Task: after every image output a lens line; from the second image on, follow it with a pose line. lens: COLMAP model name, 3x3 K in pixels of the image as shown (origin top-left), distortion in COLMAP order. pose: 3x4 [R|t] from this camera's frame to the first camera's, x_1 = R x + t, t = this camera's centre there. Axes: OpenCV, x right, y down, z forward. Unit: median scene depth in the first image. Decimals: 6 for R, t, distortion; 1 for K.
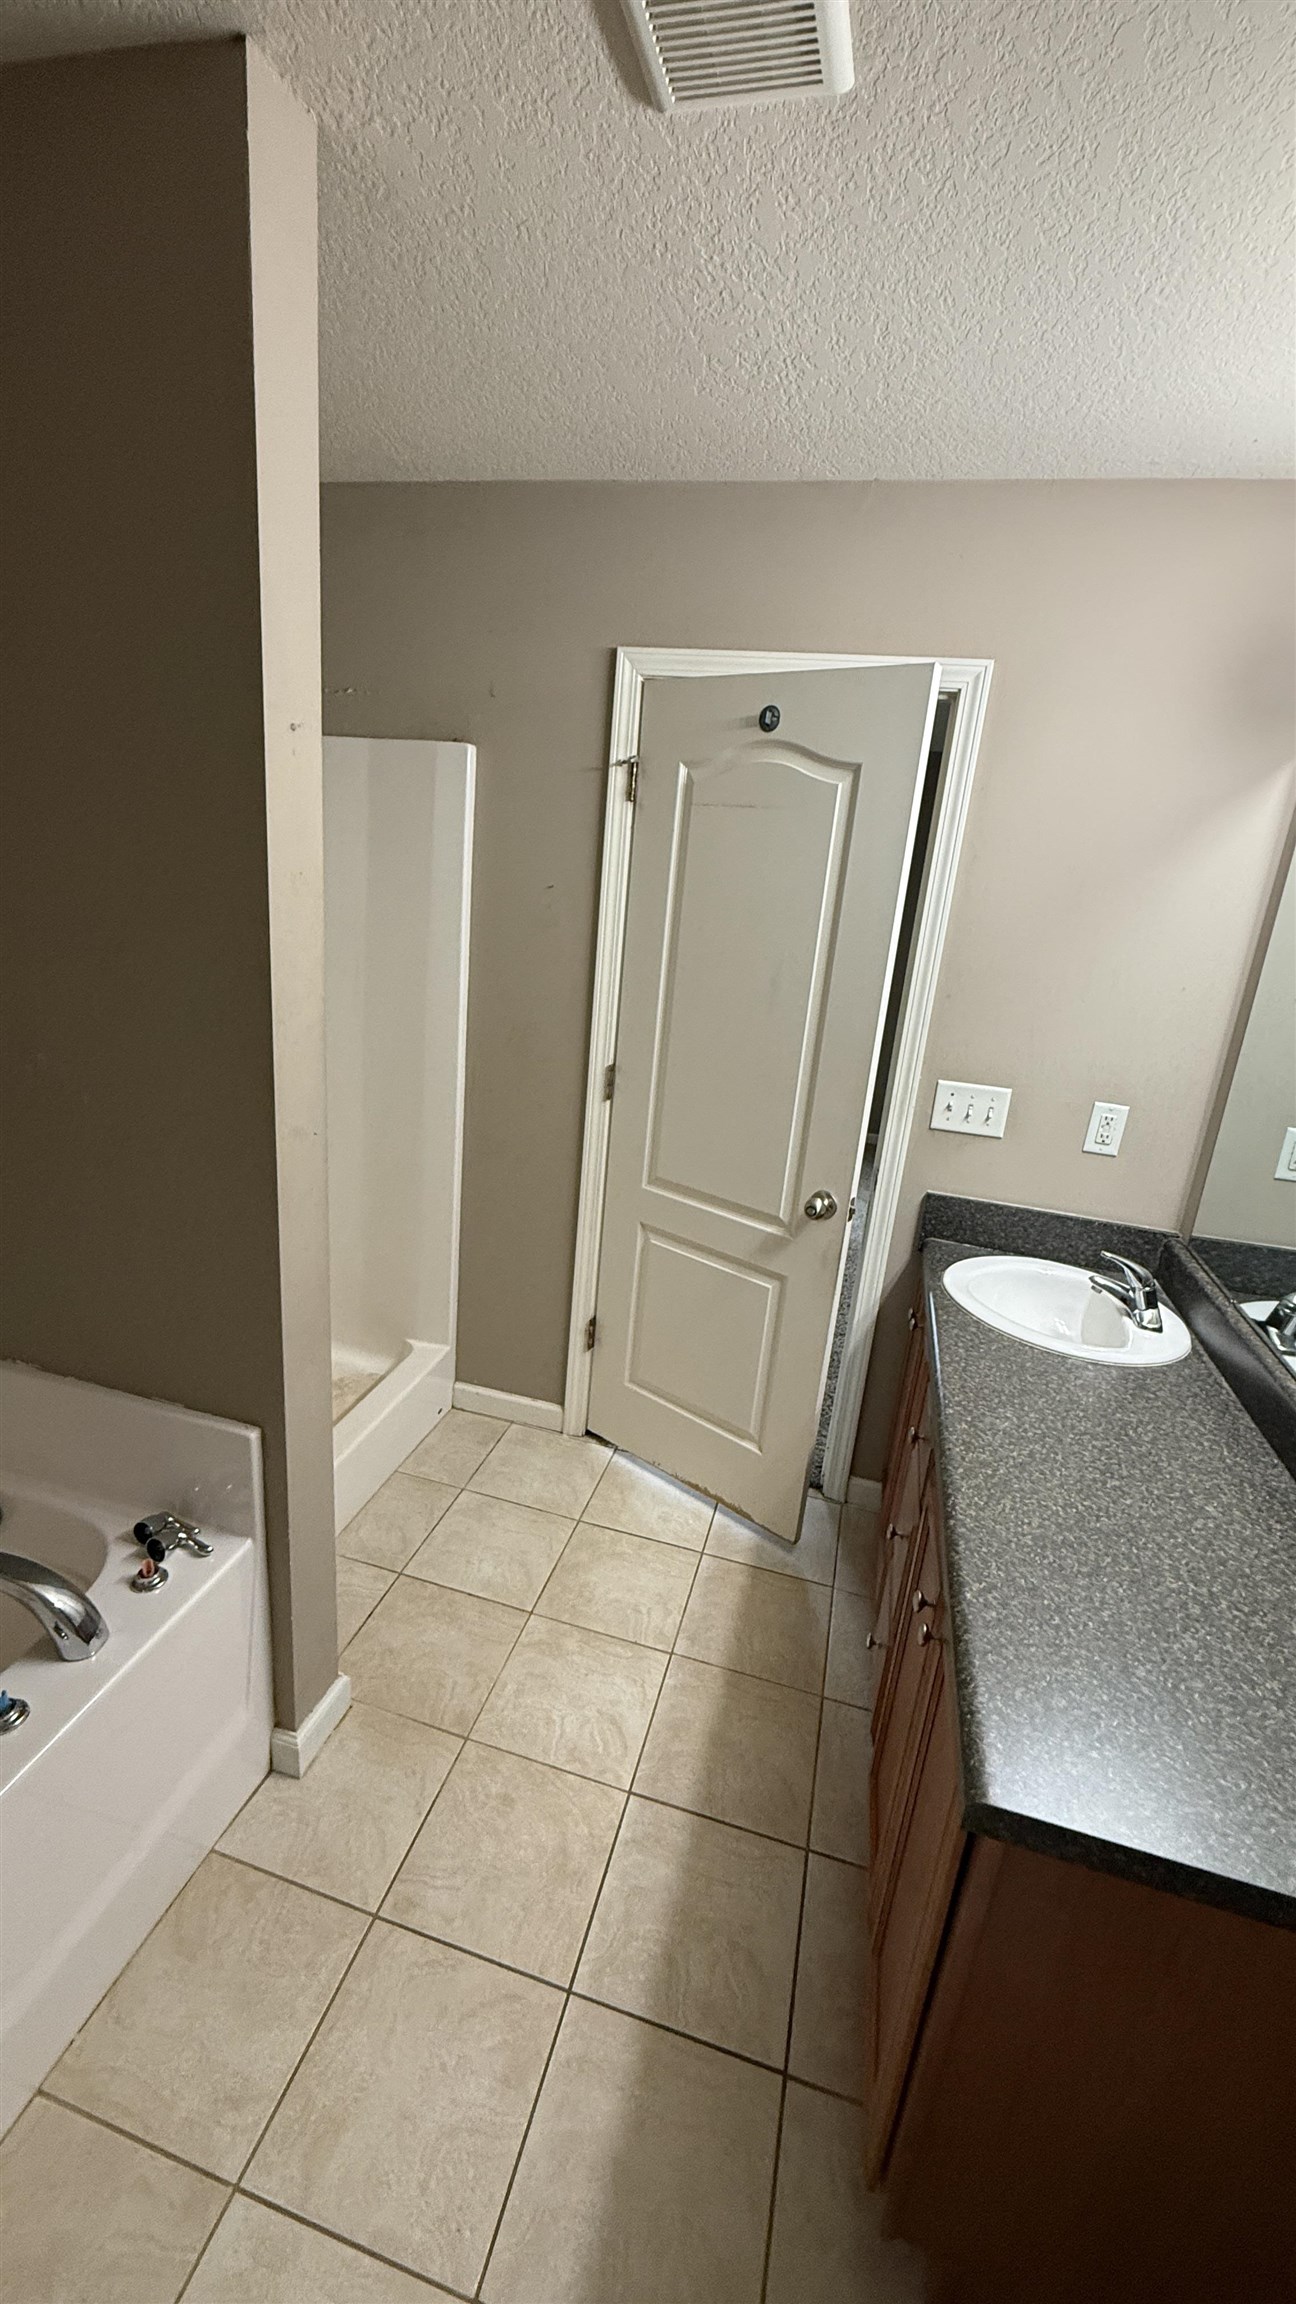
lens RADIAL K [[911.6, 0, 643.3], [0, 911.6, 1151.3], [0, 0, 1]] dist [-0.000907, 0.000002]
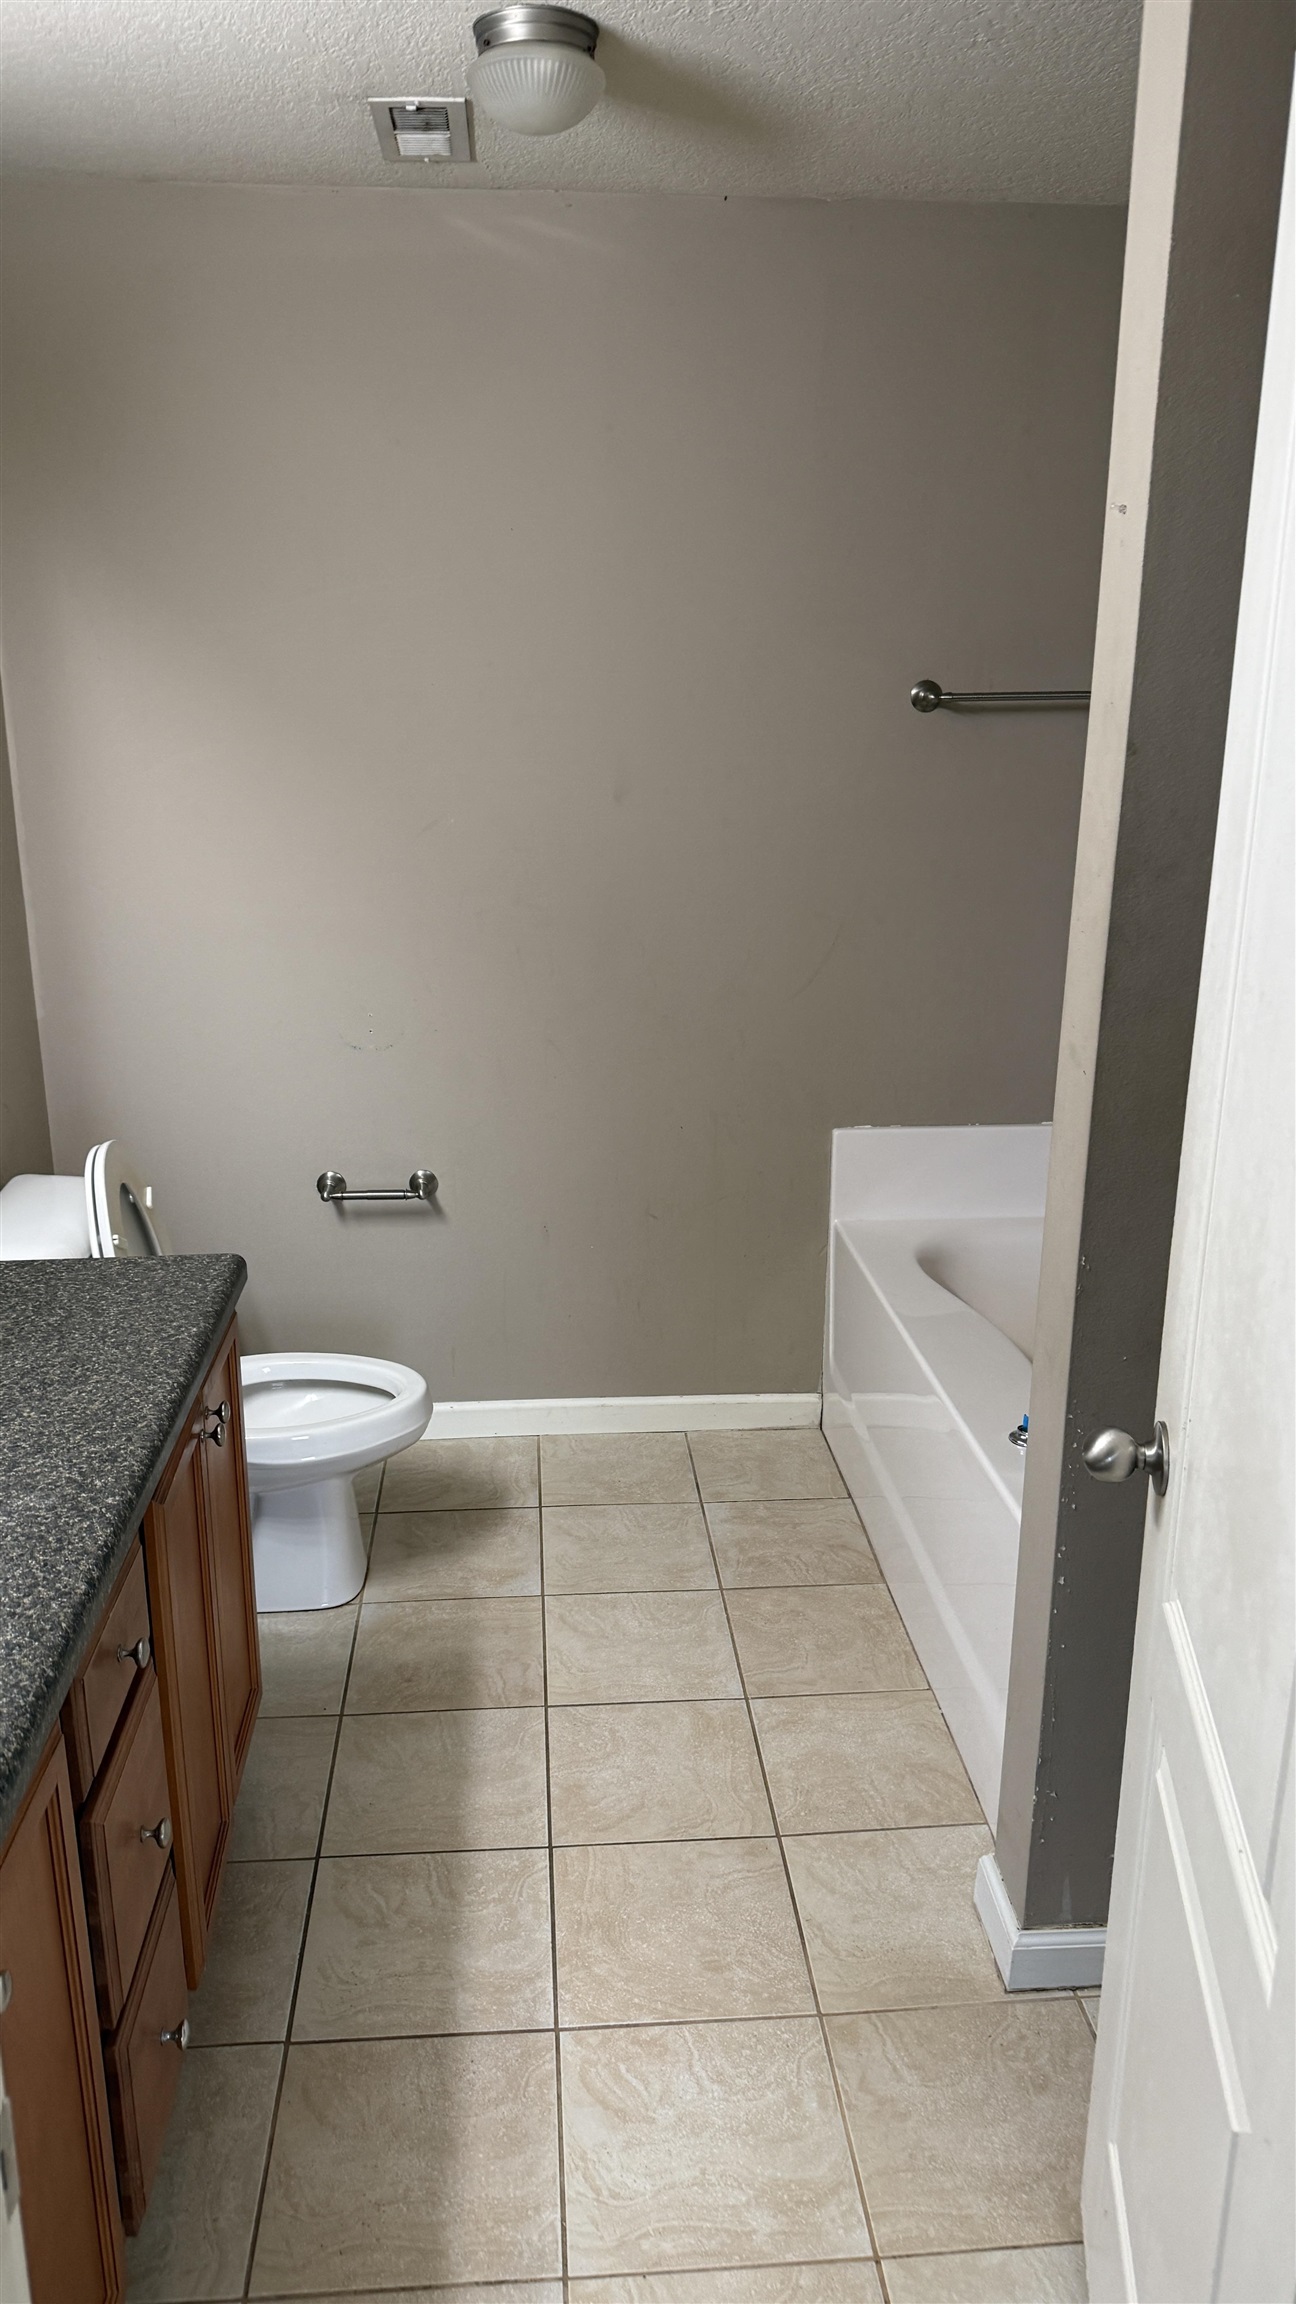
lens RADIAL K [[1598.6, 0, 646.0], [0, 1598.6, 1150.2], [0, 0, 1]] dist [0.006034, -0.000052]
pose [[-0.935902, 0.009896, -0.352123, 0.338519], [-0.181914, 0.842422, 0.507181, -0.457906], [0.301655, 0.538727, -0.786624, 1.633606]]
